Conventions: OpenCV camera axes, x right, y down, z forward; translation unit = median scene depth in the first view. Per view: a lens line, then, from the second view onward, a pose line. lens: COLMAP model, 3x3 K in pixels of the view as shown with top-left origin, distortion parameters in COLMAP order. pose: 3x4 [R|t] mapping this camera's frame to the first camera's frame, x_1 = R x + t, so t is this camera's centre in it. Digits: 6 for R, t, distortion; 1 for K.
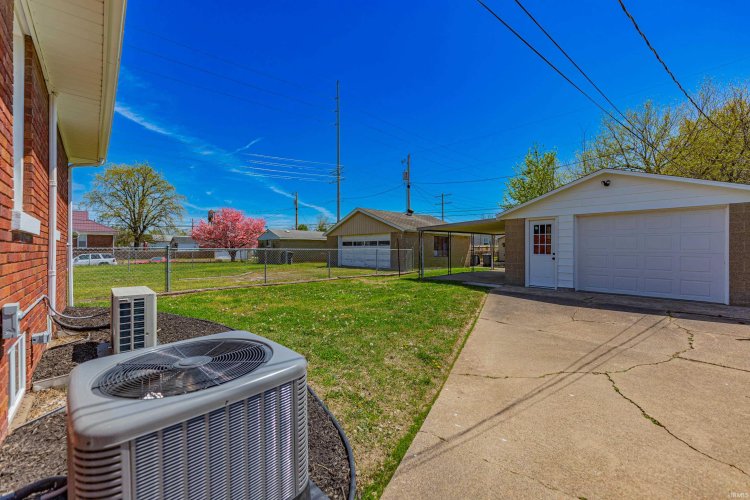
lens RADIAL K [[311.1, 0, 374.6], [0, 311.1, 246.2], [0, 0, 1]] dist [0.000887, 0.000076]
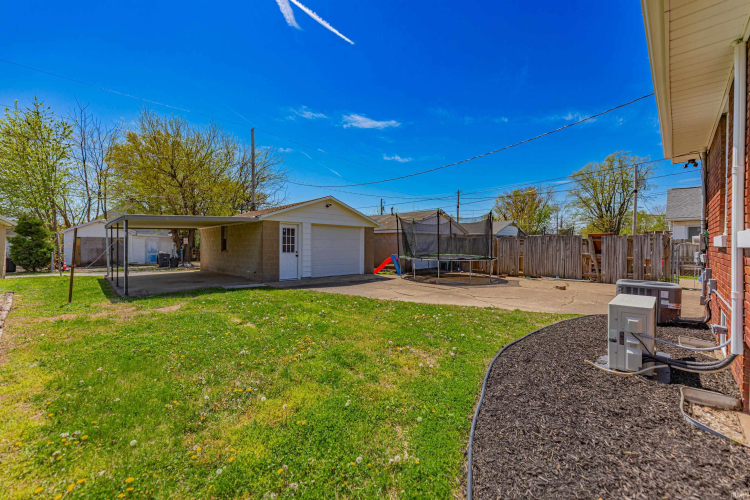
lens RADIAL K [[311.1, 0, 374.6], [0, 311.1, 246.2], [0, 0, 1]] dist [0.000887, 0.000076]
pose [[-0.052441, 0.008138, 0.998591, -0.706577], [-0.001402, 0.999965, -0.008223, 0.011101], [-0.998623, -0.001831, -0.052428, 0.737479]]
